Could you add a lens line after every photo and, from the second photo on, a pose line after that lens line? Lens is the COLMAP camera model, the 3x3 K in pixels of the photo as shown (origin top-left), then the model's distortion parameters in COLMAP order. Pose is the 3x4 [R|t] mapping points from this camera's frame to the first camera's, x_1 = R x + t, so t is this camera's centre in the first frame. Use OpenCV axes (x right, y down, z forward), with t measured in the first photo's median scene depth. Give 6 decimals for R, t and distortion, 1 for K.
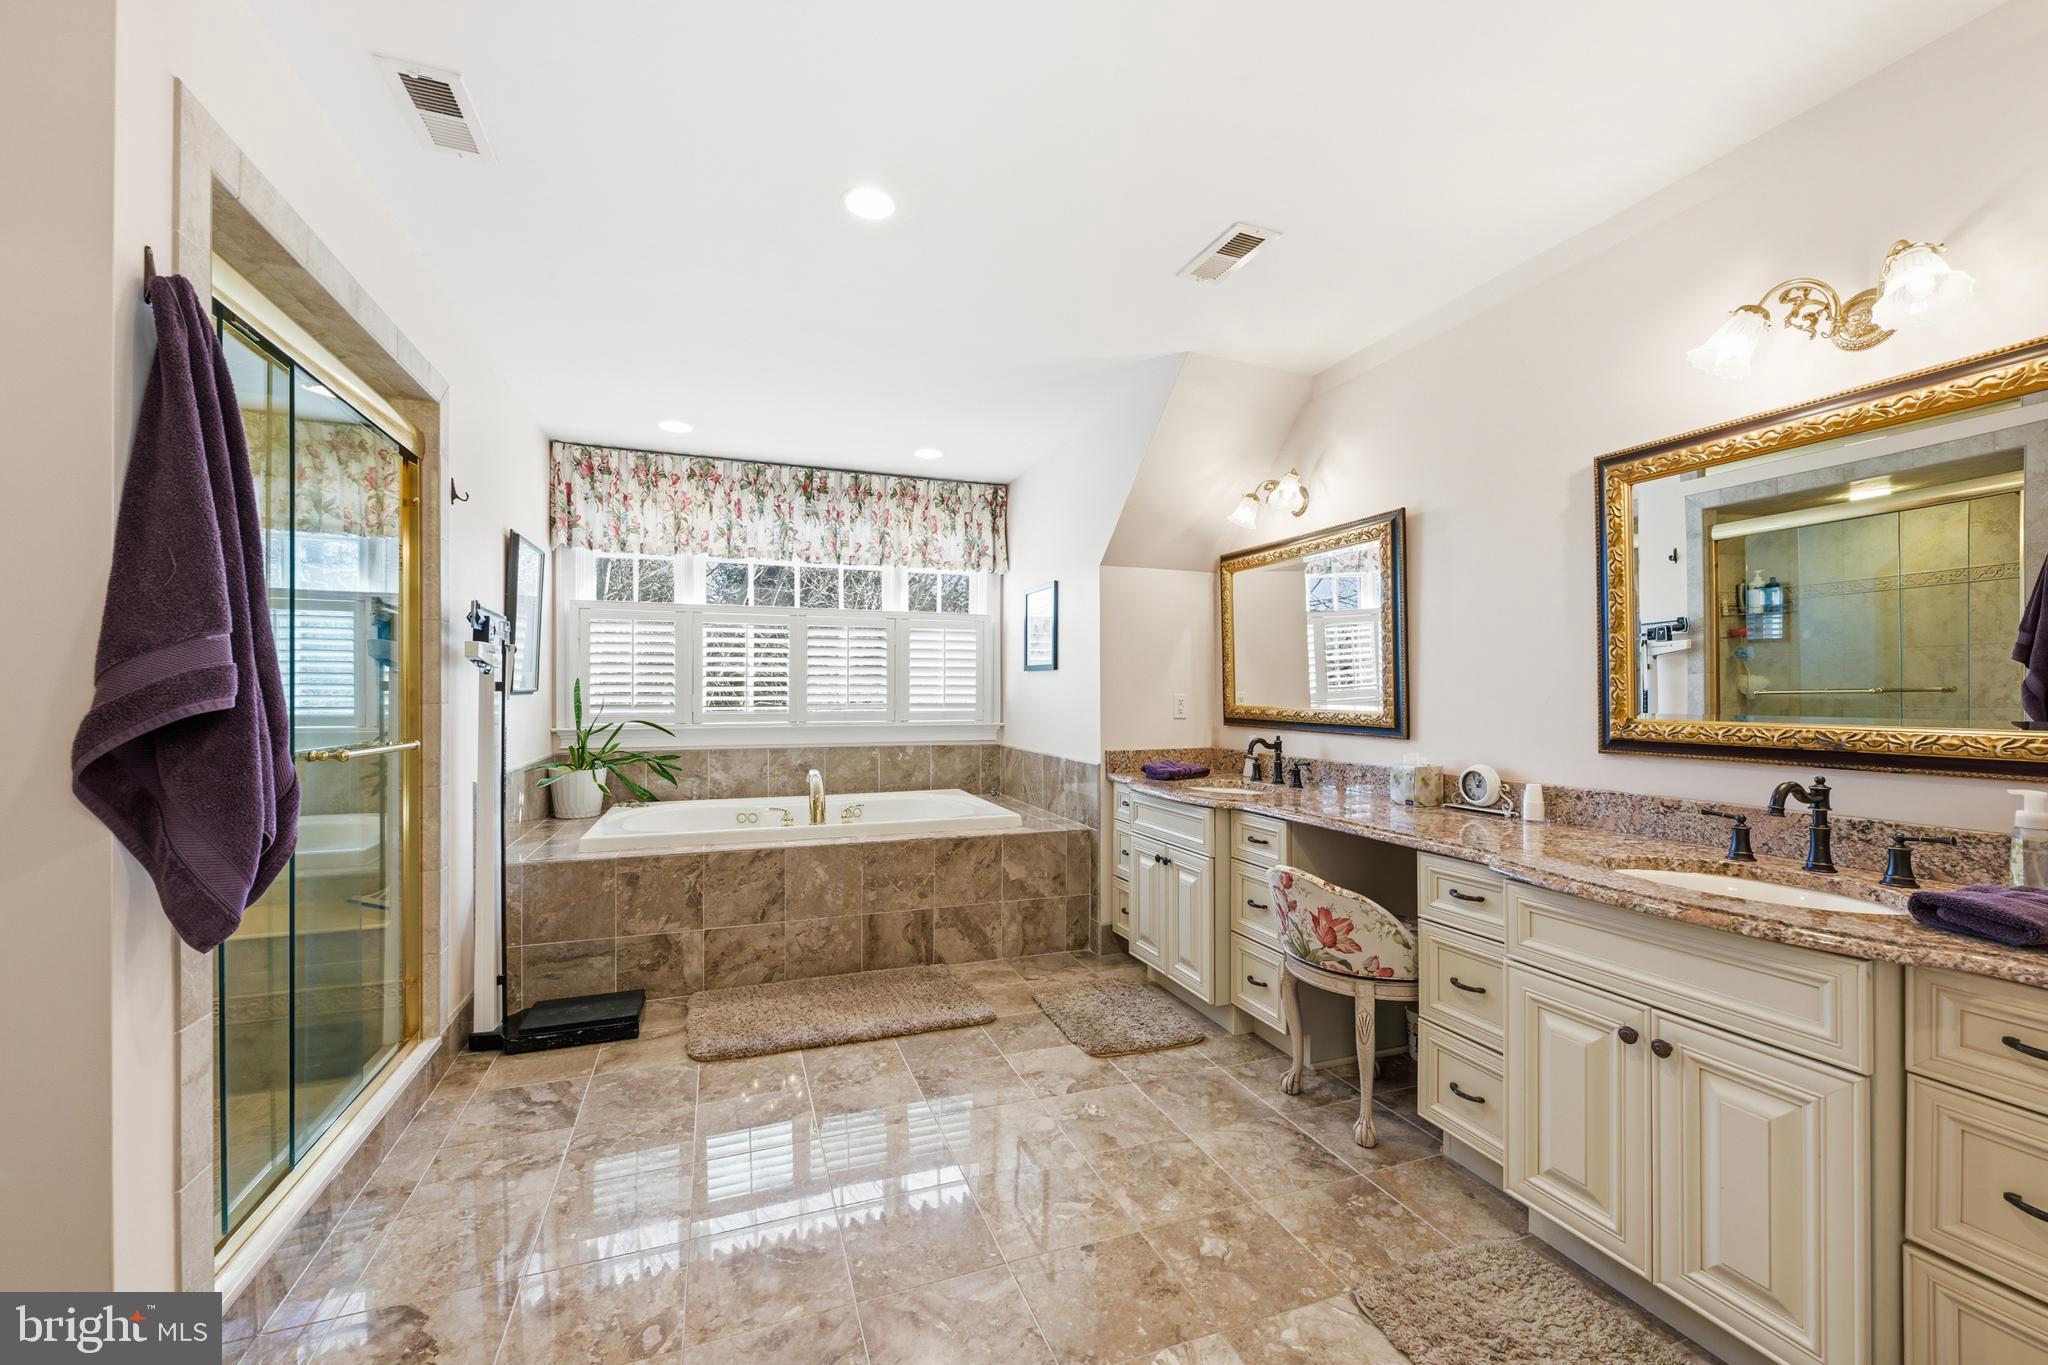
lens RADIAL K [[818.3, 0, 990.5], [0, 818.3, 696.7], [0, 0, 1]] dist [-0.001666, 0.000189]
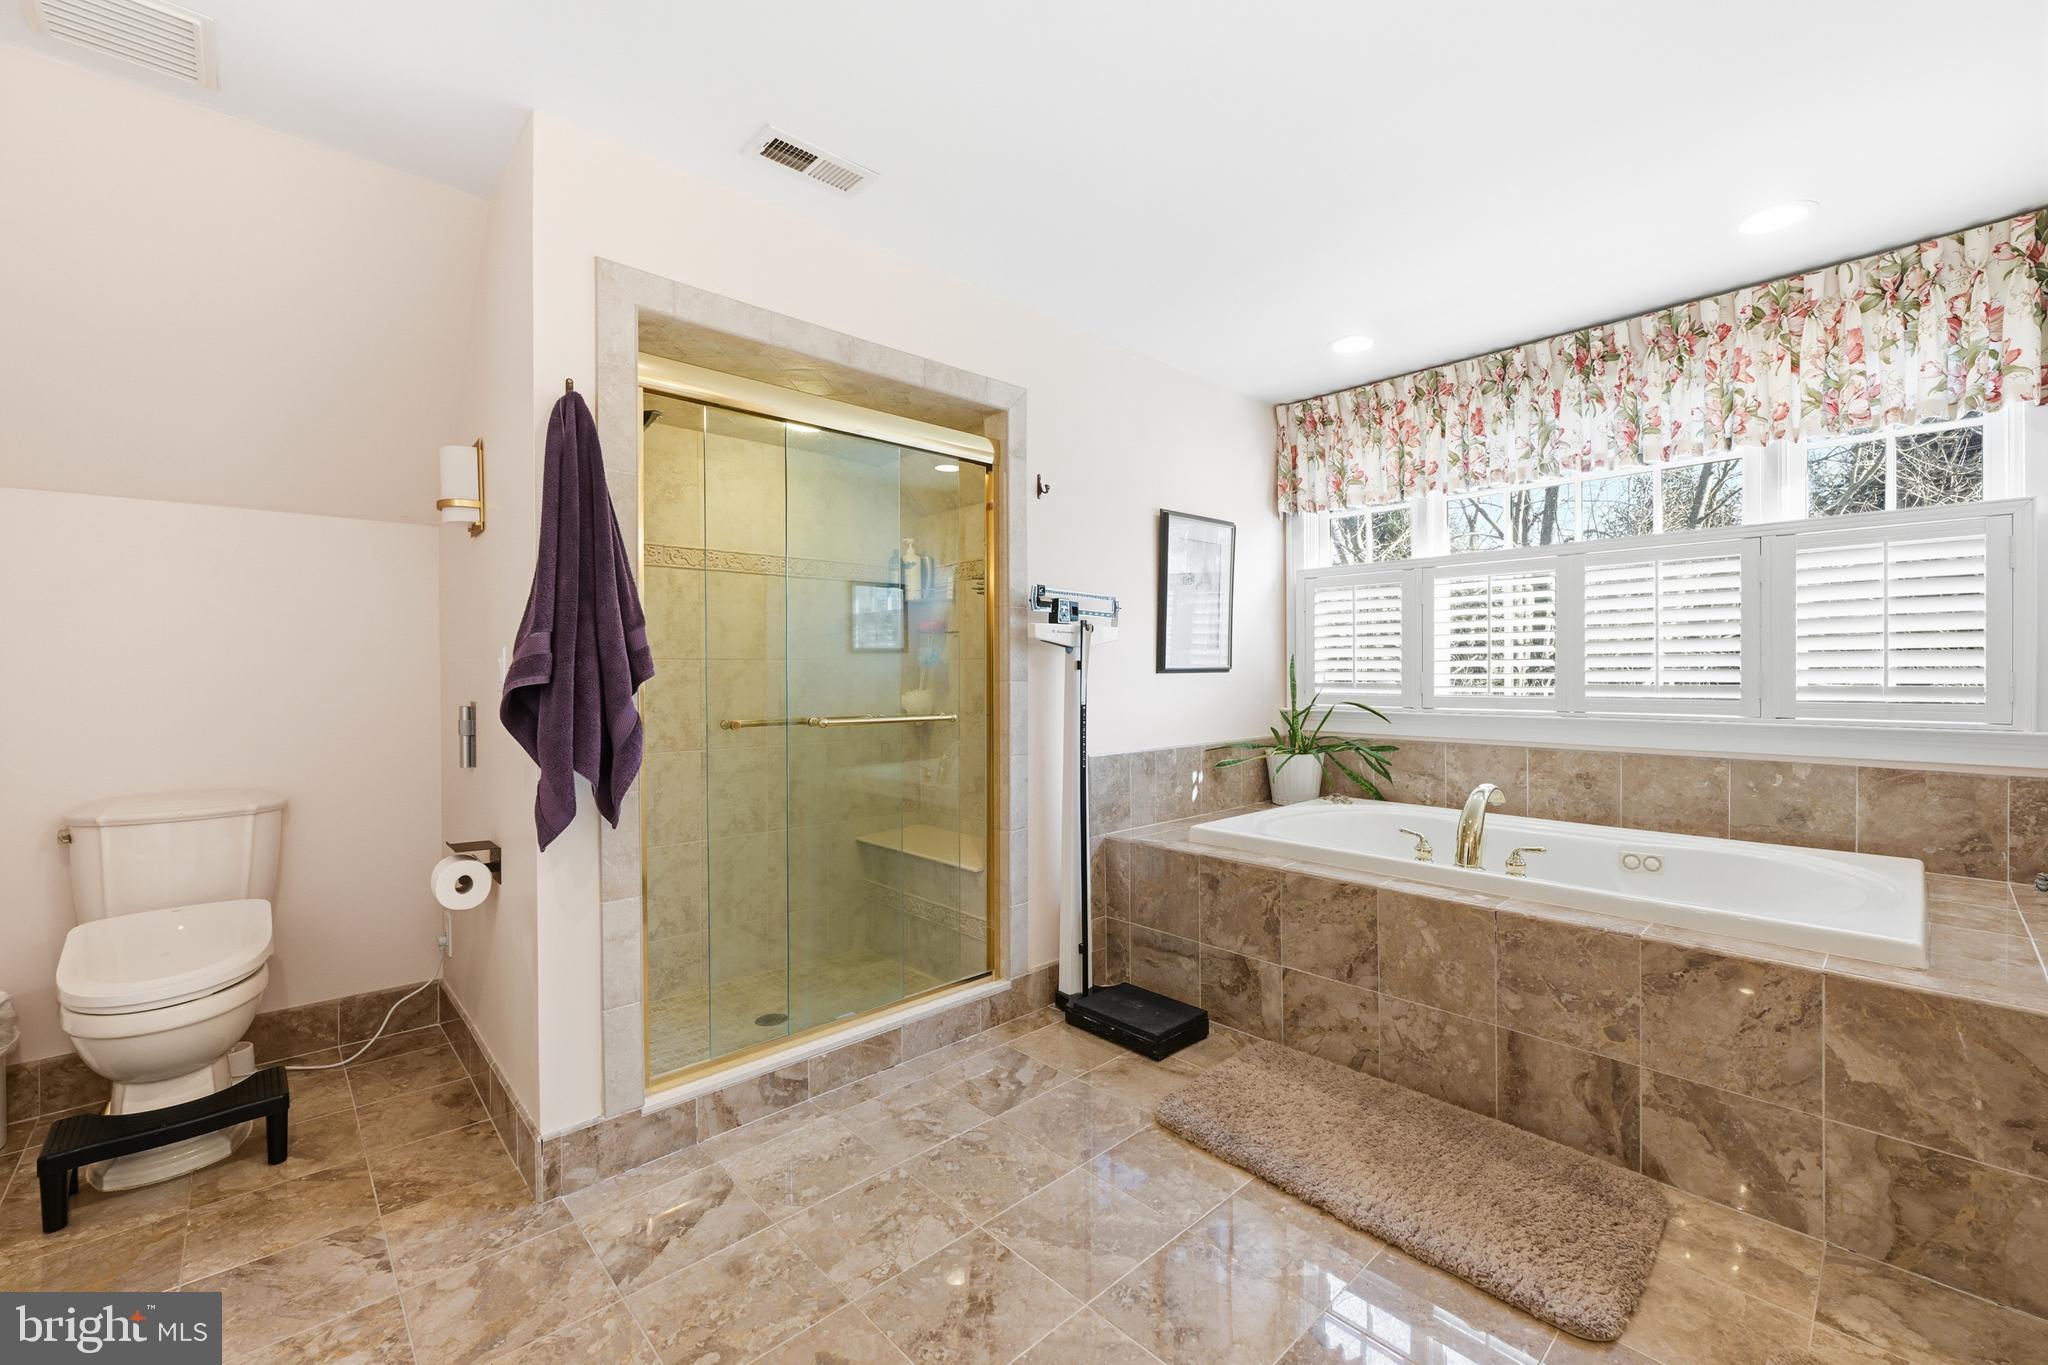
lens RADIAL K [[818.3, 0, 1031.1], [0, 818.3, 675.9], [0, 0, 1]] dist [-0.001666, 0.000189]
pose [[0.417677, 0.001257, -0.908595, 0.249603], [0.001224, 0.999997, 0.001947, -0.000796], [0.908595, -0.001925, 0.417674, 0.405110]]
